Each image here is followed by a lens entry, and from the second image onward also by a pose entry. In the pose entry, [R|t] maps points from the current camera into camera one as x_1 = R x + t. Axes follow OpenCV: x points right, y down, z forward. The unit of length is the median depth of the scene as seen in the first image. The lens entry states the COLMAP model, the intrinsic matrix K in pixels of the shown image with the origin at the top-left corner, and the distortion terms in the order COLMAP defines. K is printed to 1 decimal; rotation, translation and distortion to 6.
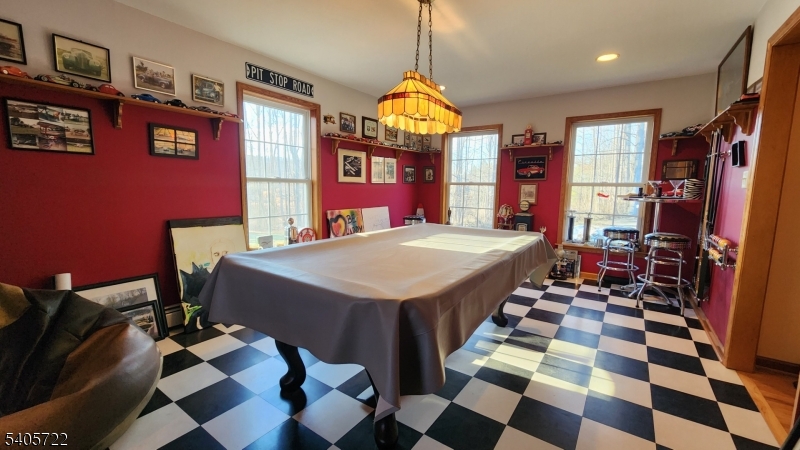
lens RADIAL K [[328.9, 0, 395.0], [0, 328.9, 227.5], [0, 0, 1]] dist [0.002169, 0.000176]
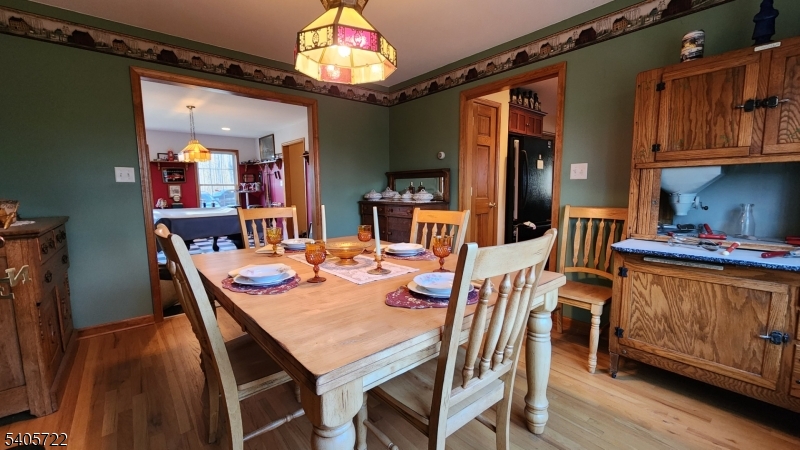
lens RADIAL K [[328.9, 0, 395.0], [0, 328.9, 227.5], [0, 0, 1]] dist [0.002169, 0.000176]
pose [[0.262347, -0.130525, 0.956105, -1.018940], [0.128711, 0.986690, 0.099383, 0.058966], [-0.956351, 0.096988, 0.275655, -0.519076]]
